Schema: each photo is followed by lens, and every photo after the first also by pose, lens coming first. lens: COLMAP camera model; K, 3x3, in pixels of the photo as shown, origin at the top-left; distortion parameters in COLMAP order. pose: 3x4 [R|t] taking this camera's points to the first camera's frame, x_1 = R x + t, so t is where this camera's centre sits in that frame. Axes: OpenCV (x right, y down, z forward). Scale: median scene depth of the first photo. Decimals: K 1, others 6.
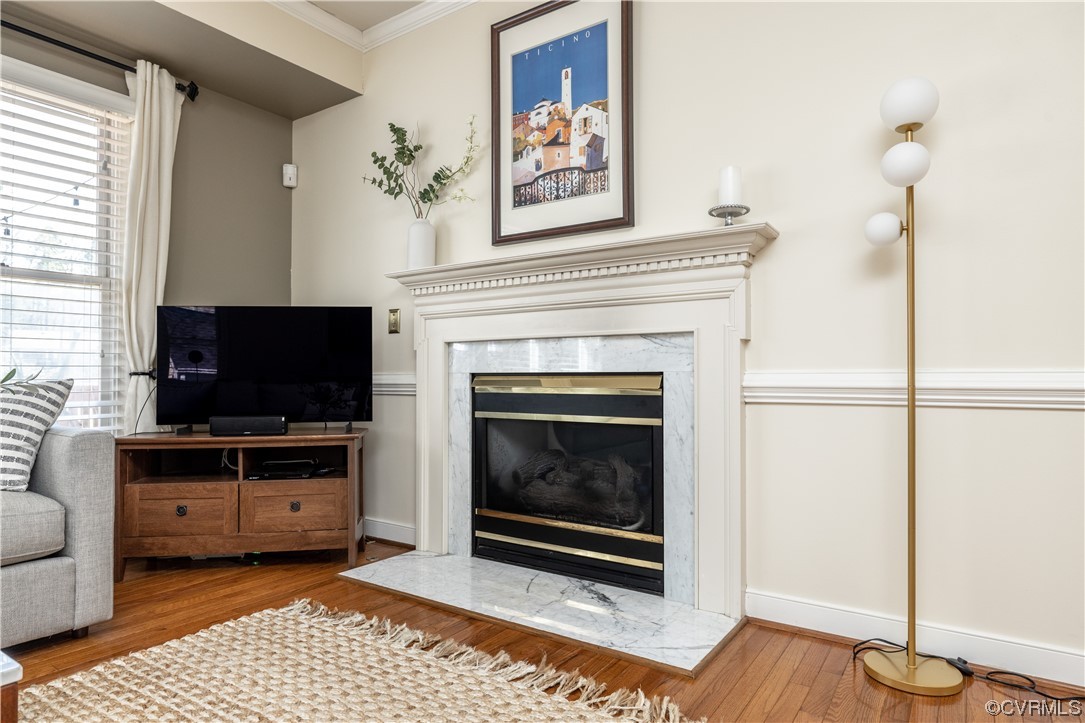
lens RADIAL K [[622.8, 0, 542.5], [0, 622.8, 361.5], [0, 0, 1]] dist [-0.003746, -0.001025]
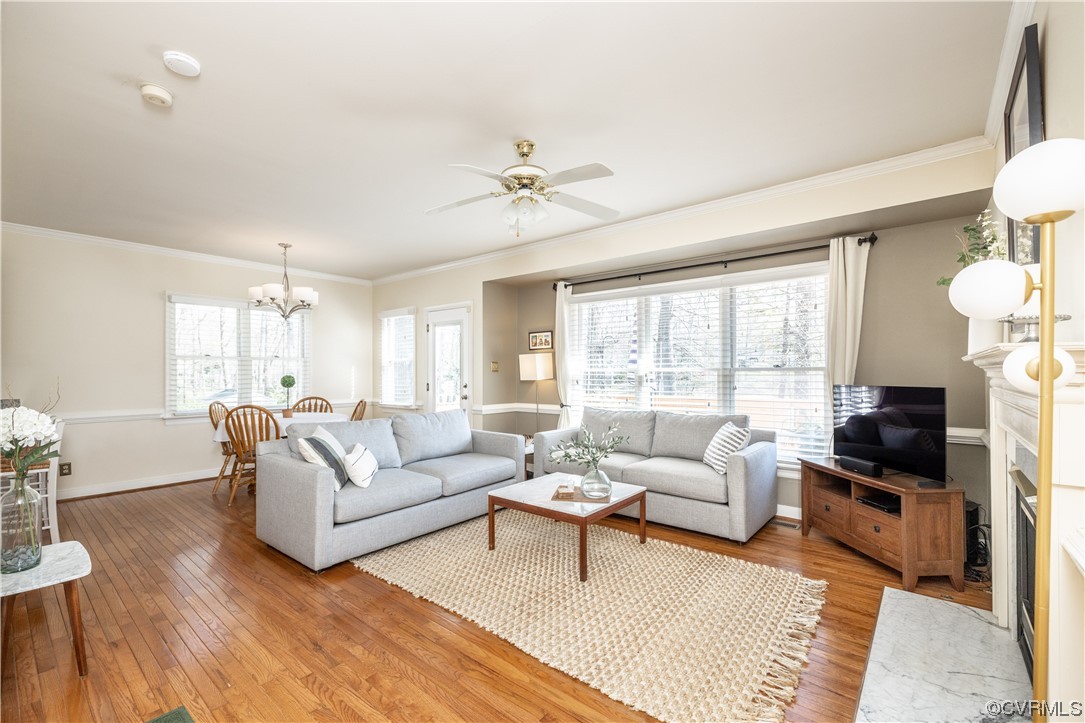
lens RADIAL K [[468.5, 0, 542.5], [0, 468.5, 361.5], [0, 0, 1]] dist [-0.003050, -0.000381]
pose [[-0.091403, -0.016876, -0.995671, 0.836308], [0.024877, 0.999506, -0.019225, -0.169338], [0.995503, -0.026526, -0.090938, 0.371680]]
